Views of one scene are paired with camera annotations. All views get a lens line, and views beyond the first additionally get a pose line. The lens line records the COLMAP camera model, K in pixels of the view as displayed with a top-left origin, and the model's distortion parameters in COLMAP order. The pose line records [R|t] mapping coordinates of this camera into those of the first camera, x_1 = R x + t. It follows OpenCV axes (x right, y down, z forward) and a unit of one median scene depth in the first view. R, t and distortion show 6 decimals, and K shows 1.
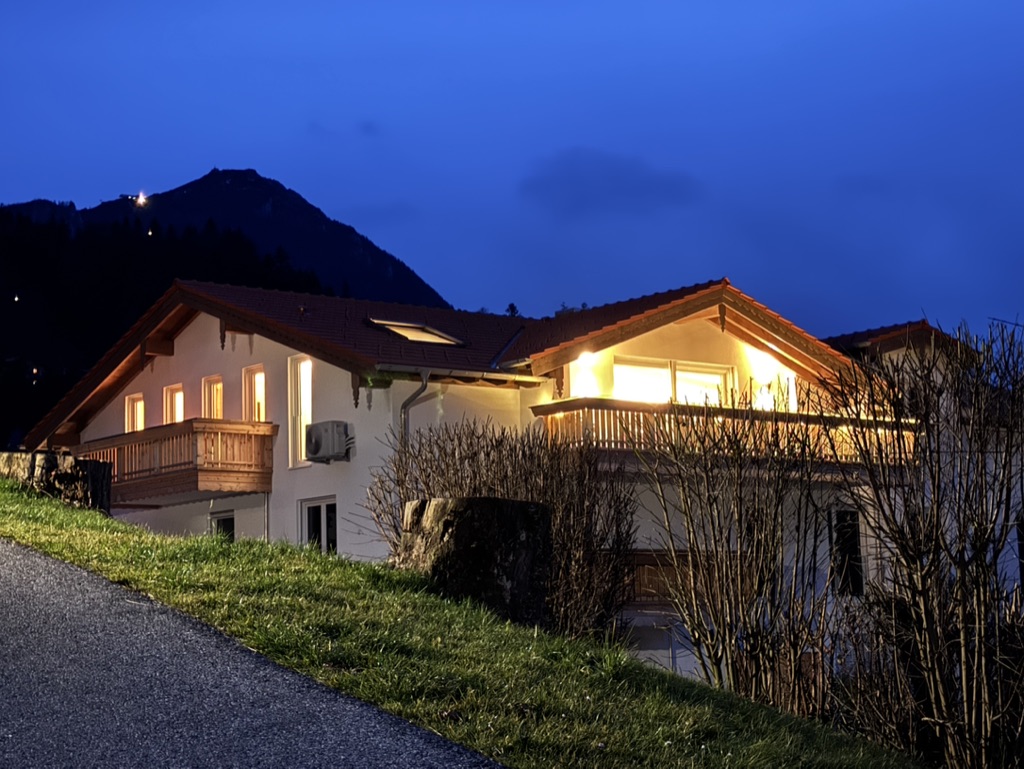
lens RADIAL K [[1952.1, 0, 511.6], [0, 1952.1, 385.2], [0, 0, 1]] dist [-0.070042, 0.000000]
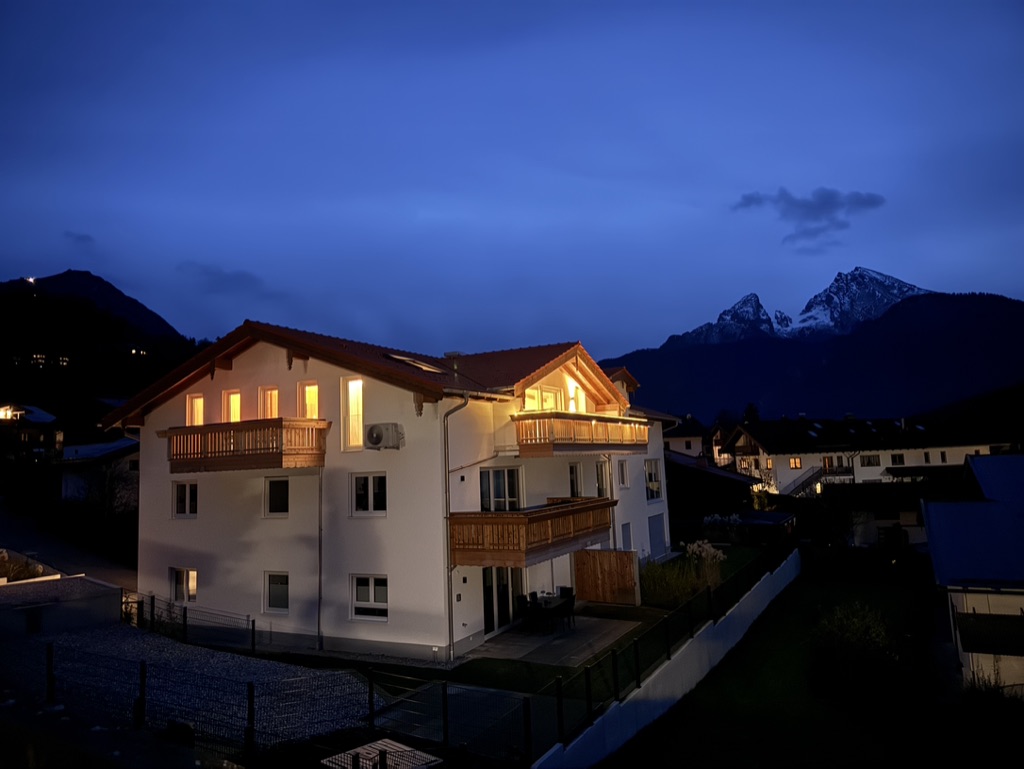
lens RADIAL K [[707.9, 0, 513.9], [0, 707.9, 381.7], [0, 0, 1]] dist [-0.011171, -0.005891]
pose [[0.908419, 0.033836, 0.416689, -0.220634], [-0.037947, 0.999278, 0.001586, -0.016778], [-0.416335, -0.017253, 0.909048, 0.445317]]
